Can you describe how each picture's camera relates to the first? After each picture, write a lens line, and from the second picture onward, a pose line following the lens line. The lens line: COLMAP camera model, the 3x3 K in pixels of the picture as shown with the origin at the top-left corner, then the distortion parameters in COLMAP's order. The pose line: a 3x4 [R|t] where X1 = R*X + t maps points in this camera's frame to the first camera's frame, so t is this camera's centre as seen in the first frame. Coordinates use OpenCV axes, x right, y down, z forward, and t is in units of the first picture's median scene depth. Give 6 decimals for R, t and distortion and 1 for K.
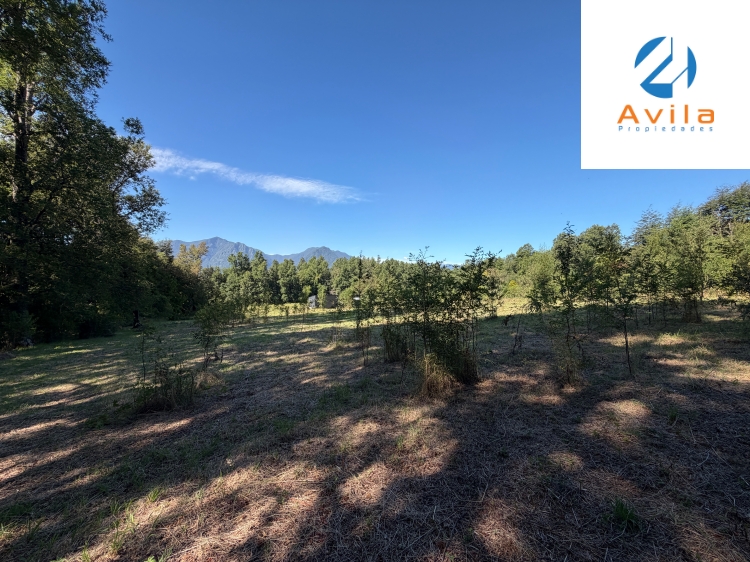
lens RADIAL K [[296.2, 0, 374.2], [0, 296.2, 282.9], [0, 0, 1]] dist [-0.004418, 0.001081]
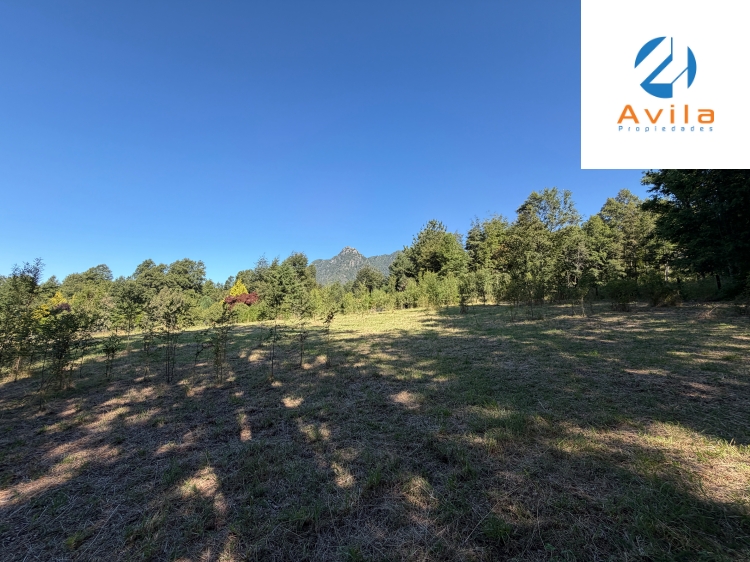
lens RADIAL K [[296.2, 0, 373.5], [0, 296.2, 277.6], [0, 0, 1]] dist [-0.004418, 0.001081]
pose [[0.190381, 0.132946, 0.972667, -0.103535], [0.005358, 0.990632, -0.136450, 0.015171], [-0.981696, 0.031189, 0.187885, 0.097060]]
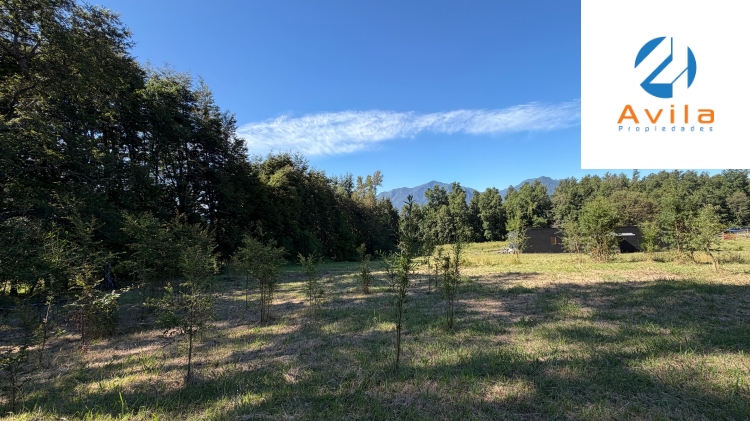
lens RADIAL K [[300.1, 0, 374.6], [0, 300.1, 214.7], [0, 0, 1]] dist [0.001382, 0.000269]
pose [[0.772185, -0.050491, -0.633389, -0.018286], [0.038652, 0.998724, -0.032492, 0.011171], [0.634222, 0.000608, 0.773151, 0.171301]]
